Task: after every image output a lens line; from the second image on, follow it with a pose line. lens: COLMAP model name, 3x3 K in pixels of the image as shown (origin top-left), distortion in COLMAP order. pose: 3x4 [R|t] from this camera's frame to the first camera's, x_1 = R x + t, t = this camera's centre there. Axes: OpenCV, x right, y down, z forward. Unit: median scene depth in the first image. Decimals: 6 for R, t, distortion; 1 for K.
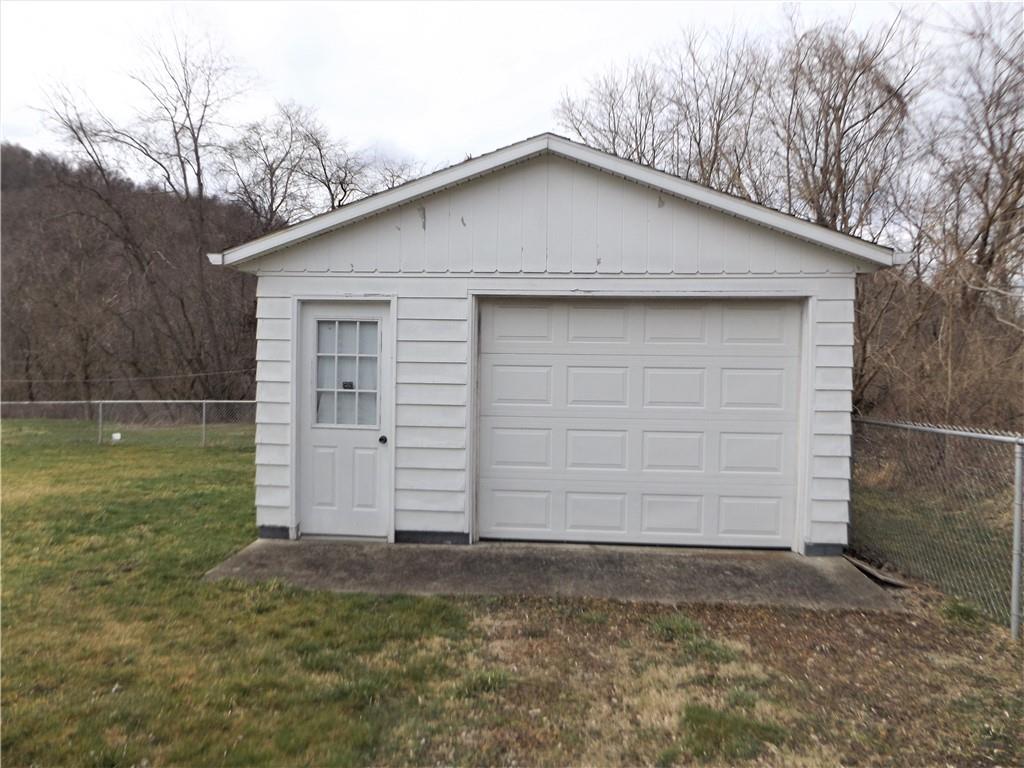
lens RADIAL K [[744.1, 0, 512.0], [0, 744.1, 384.0], [0, 0, 1]] dist [0.001655, 0.000442]
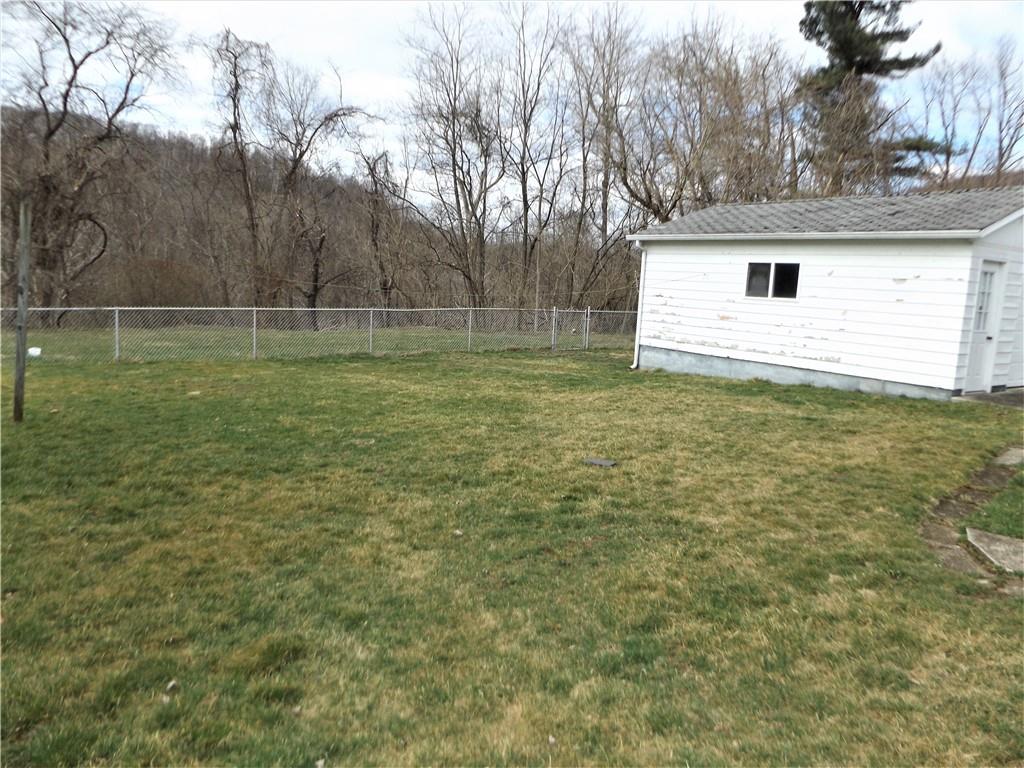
lens RADIAL K [[767.4, 0, 512.0], [0, 767.4, 384.0], [0, 0, 1]] dist [-0.009196, -0.002317]
pose [[0.809858, -0.045082, 0.584891, -2.007112], [-0.024772, 0.993525, 0.110879, 0.006749], [-0.586102, -0.104285, 0.803498, 0.142499]]
